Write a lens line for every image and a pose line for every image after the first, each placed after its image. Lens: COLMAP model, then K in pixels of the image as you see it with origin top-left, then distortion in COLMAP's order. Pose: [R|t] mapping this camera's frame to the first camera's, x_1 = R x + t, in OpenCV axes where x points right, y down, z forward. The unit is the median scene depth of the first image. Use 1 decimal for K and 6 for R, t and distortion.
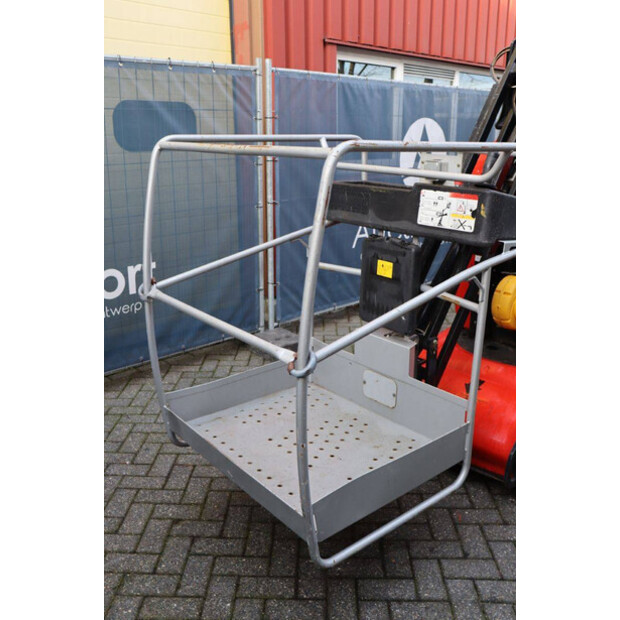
lens RADIAL K [[593.7, 0, 310.0], [0, 593.7, 310.0], [0, 0, 1]] dist [-0.070965, 0.027095]
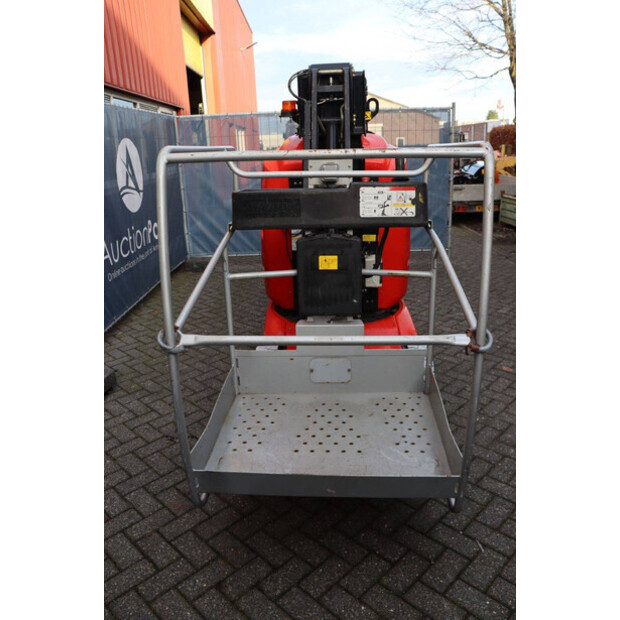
lens RADIAL K [[509.8, 0, 310.0], [0, 509.8, 310.0], [0, 0, 1]] dist [-0.175731, 0.153198]
pose [[0.679913, -0.250139, 0.689311, -0.589687], [0.244041, 0.963623, 0.108969, -0.099023], [-0.691493, 0.094130, 0.716224, 0.364944]]
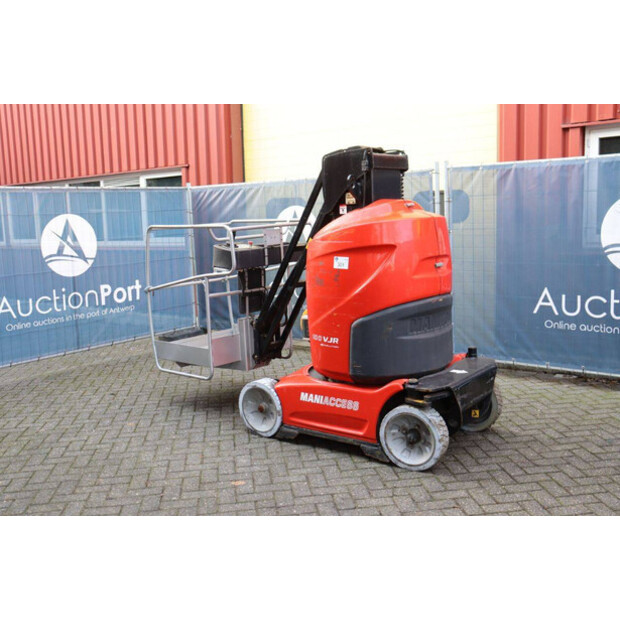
lens RADIAL K [[660.9, 0, 310.0], [0, 660.9, 310.0], [0, 0, 1]] dist [-0.080524, 0.169246]
pose [[0.151452, 0.139164, -0.978619, 2.544751], [-0.252846, 0.962556, 0.097749, -0.265373], [0.955579, 0.232636, 0.180968, 0.829869]]
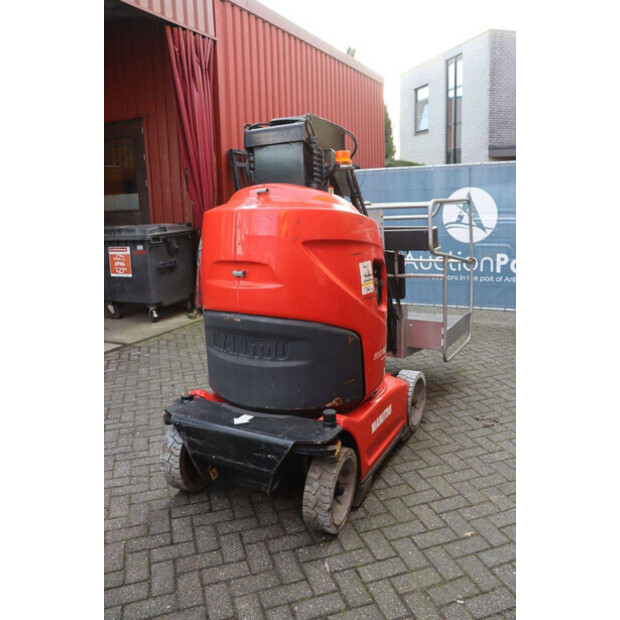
lens RADIAL K [[509.8, 0, 310.0], [0, 509.8, 310.0], [0, 0, 1]] dist [-0.175731, 0.153198]
pose [[-0.947501, 0.104853, -0.302071, 0.934358], [-0.051104, 0.882904, 0.466764, -0.741719], [0.315641, 0.457697, -0.831194, 2.473388]]
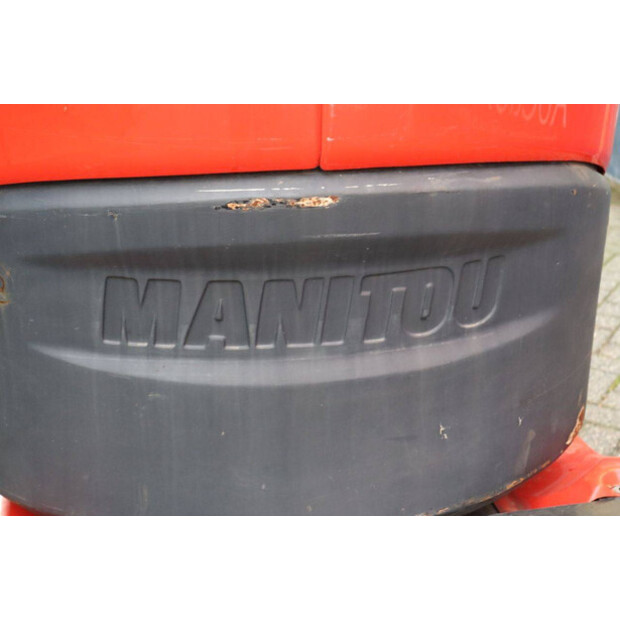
lens RADIAL K [[1043.4, 0, 310.0], [0, 1043.4, 310.0], [0, 0, 1]] dist [0.020956, 0.023960]
pose [[-0.500279, 0.338370, -0.797011, 1.179985], [-0.247988, 0.825927, 0.506307, -0.416040], [0.829592, 0.450944, -0.329283, 1.709608]]
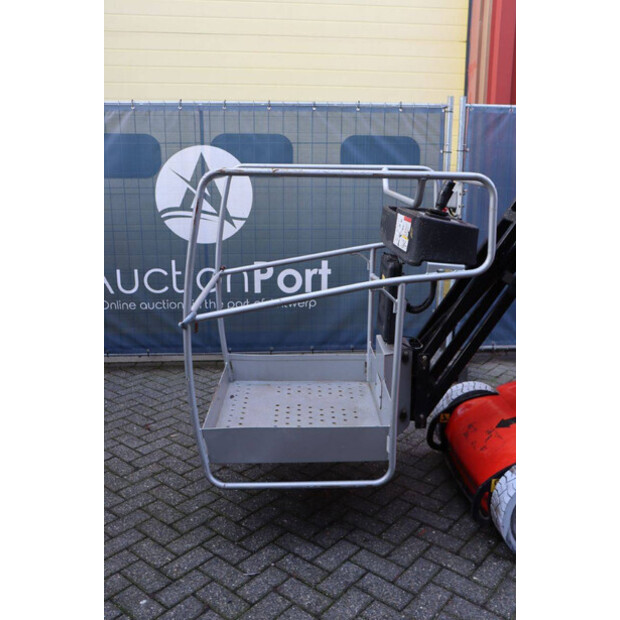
lens RADIAL K [[612.4, 0, 310.0], [0, 612.4, 310.0], [0, 0, 1]] dist [-0.061249, 0.010519]
pose [[0.780235, 0.150015, -0.607231, 0.756687], [-0.185668, 0.982604, 0.004184, 0.003957], [0.597295, 0.109479, 0.794514, -0.003784]]
